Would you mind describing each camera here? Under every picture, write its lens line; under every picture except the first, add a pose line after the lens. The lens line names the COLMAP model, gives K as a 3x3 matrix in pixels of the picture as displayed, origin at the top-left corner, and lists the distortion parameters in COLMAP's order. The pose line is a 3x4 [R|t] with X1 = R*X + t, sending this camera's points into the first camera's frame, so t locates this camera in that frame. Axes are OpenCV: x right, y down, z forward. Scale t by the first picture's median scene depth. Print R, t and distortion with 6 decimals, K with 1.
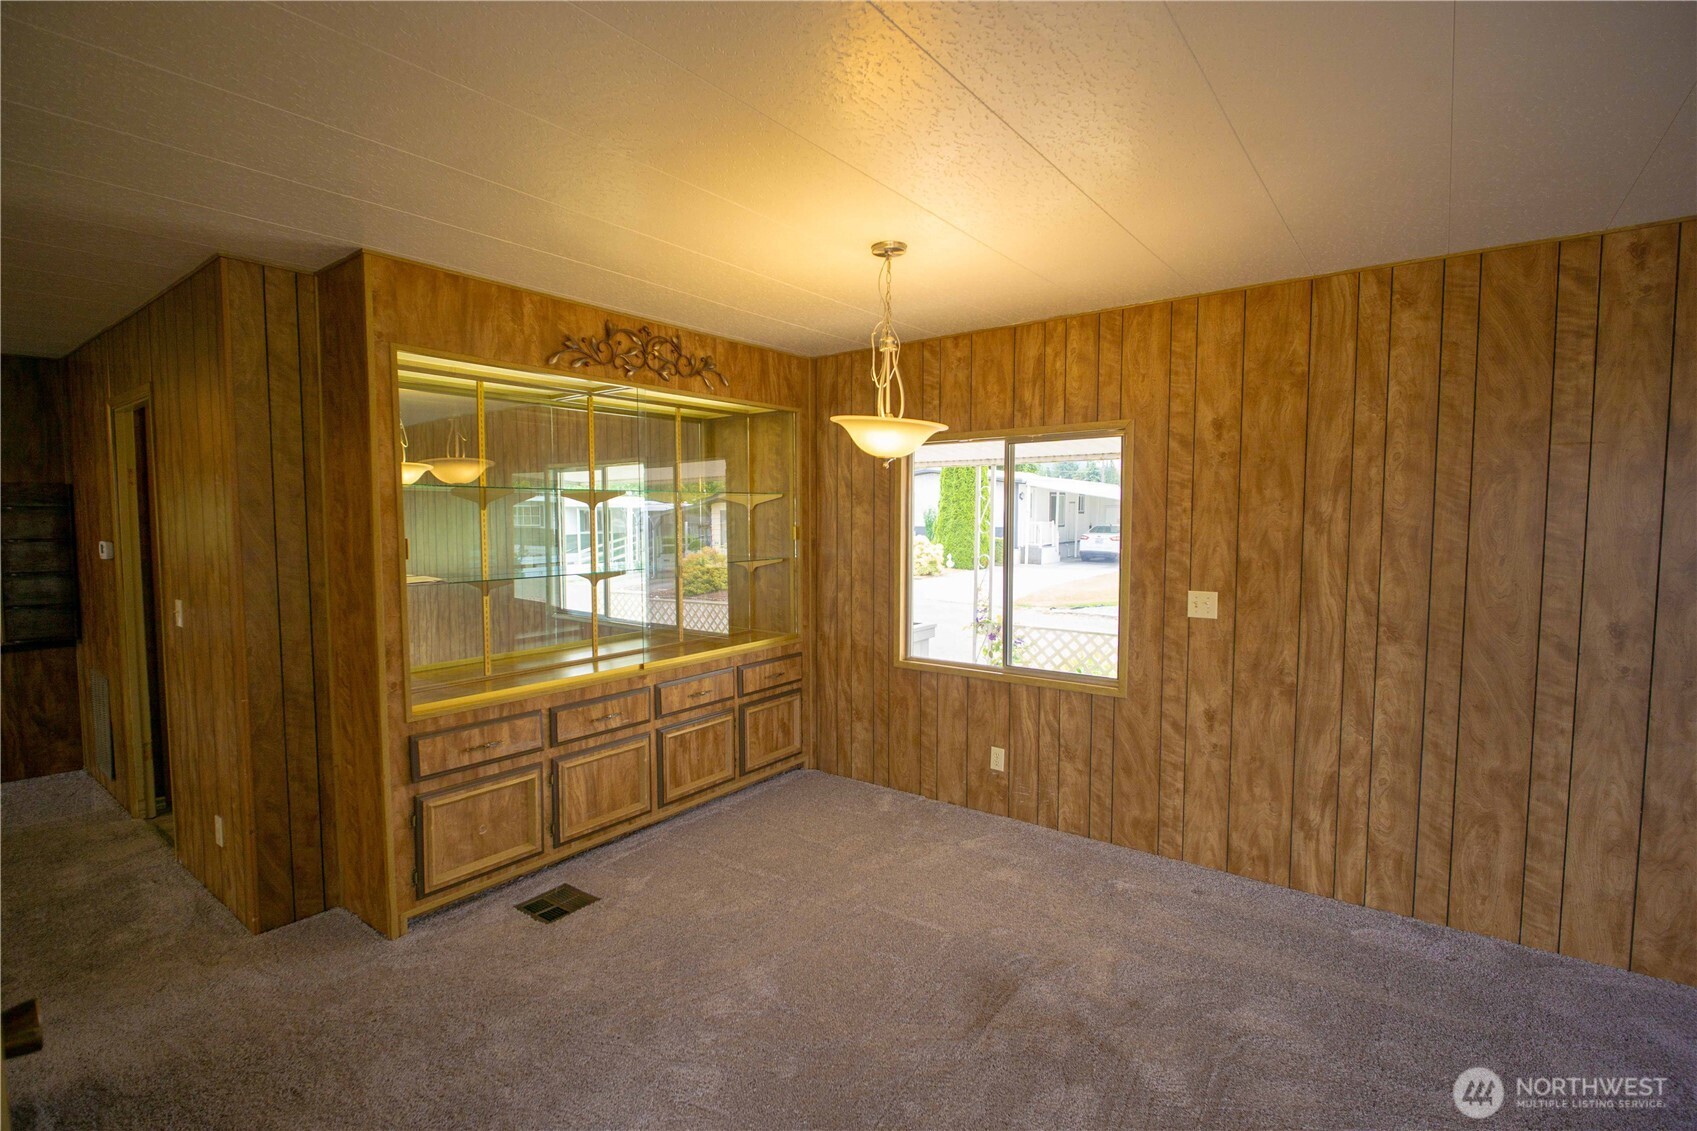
lens RADIAL K [[777.4, 0, 823.3], [0, 777.4, 567.4], [0, 0, 1]] dist [0.000295, -0.004837]
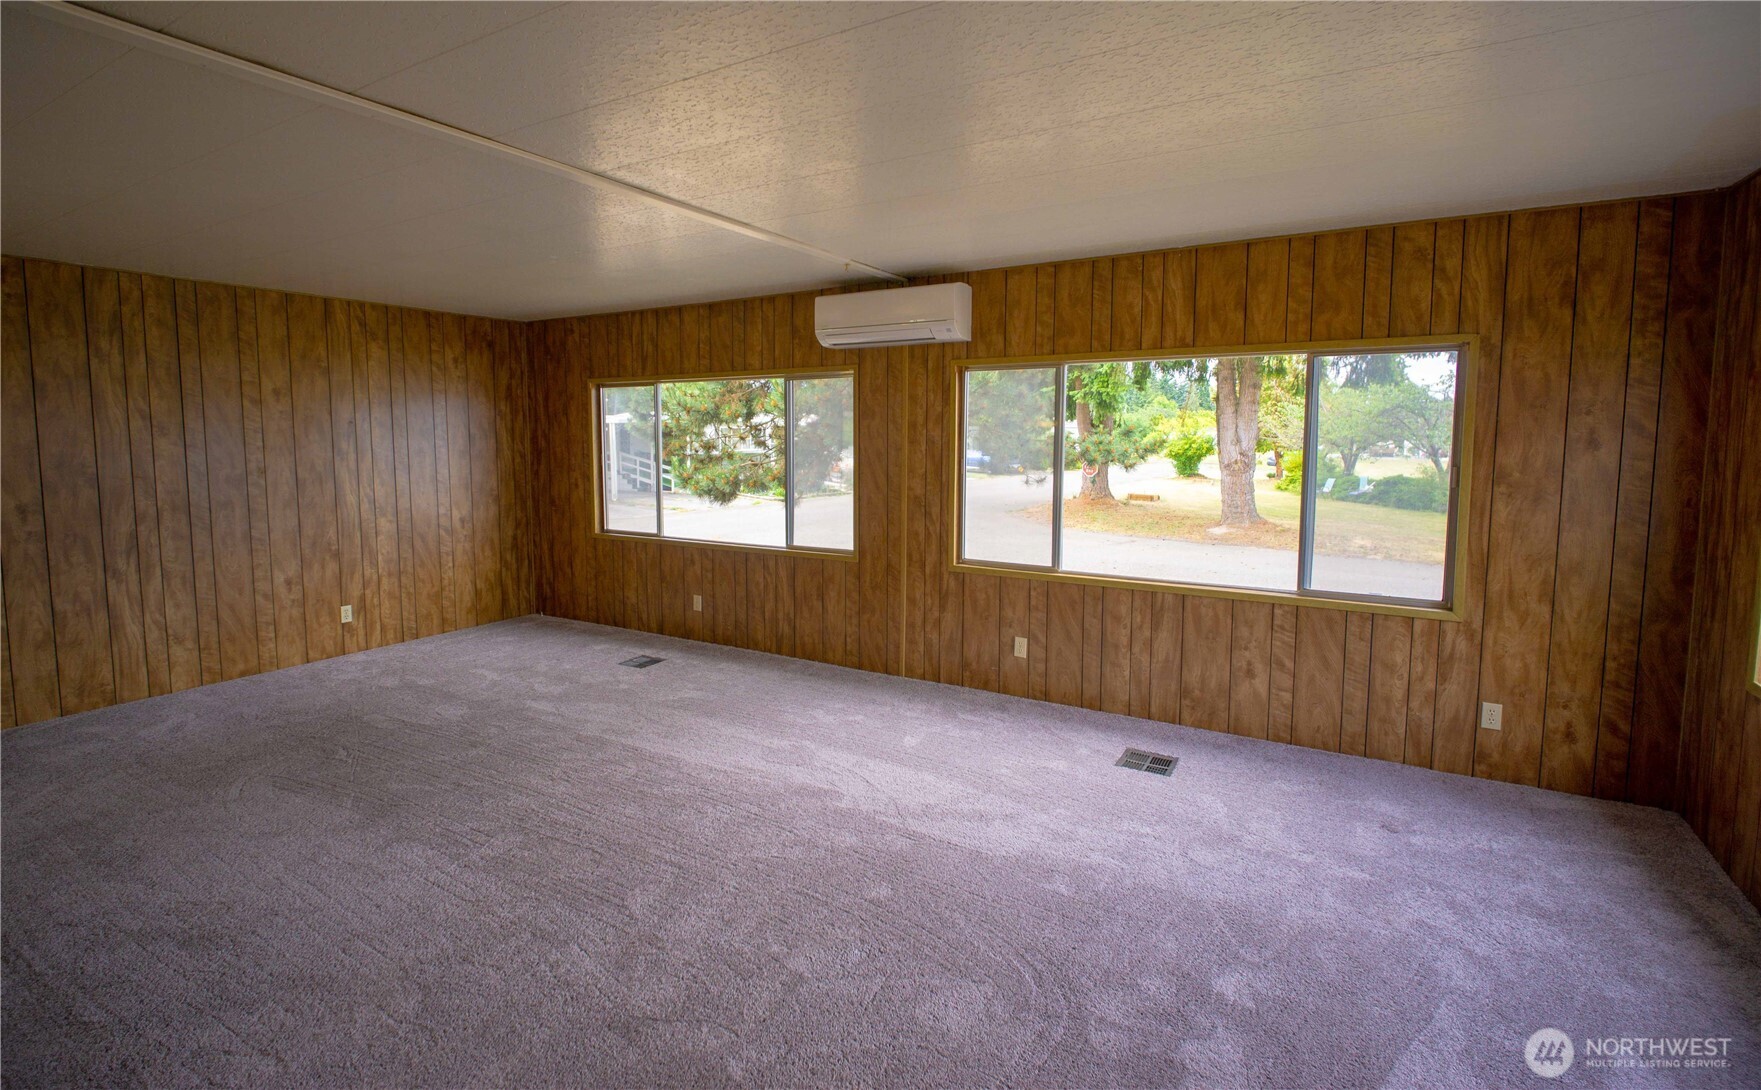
lens RADIAL K [[821.7, 0, 852.2], [0, 821.7, 496.9], [0, 0, 1]] dist [-0.001201, -0.000141]
pose [[-0.103945, -0.076641, 0.991626, -0.578377], [0.070534, 0.993948, 0.084214, 0.024587], [-0.992079, 0.078697, -0.097911, -0.373046]]
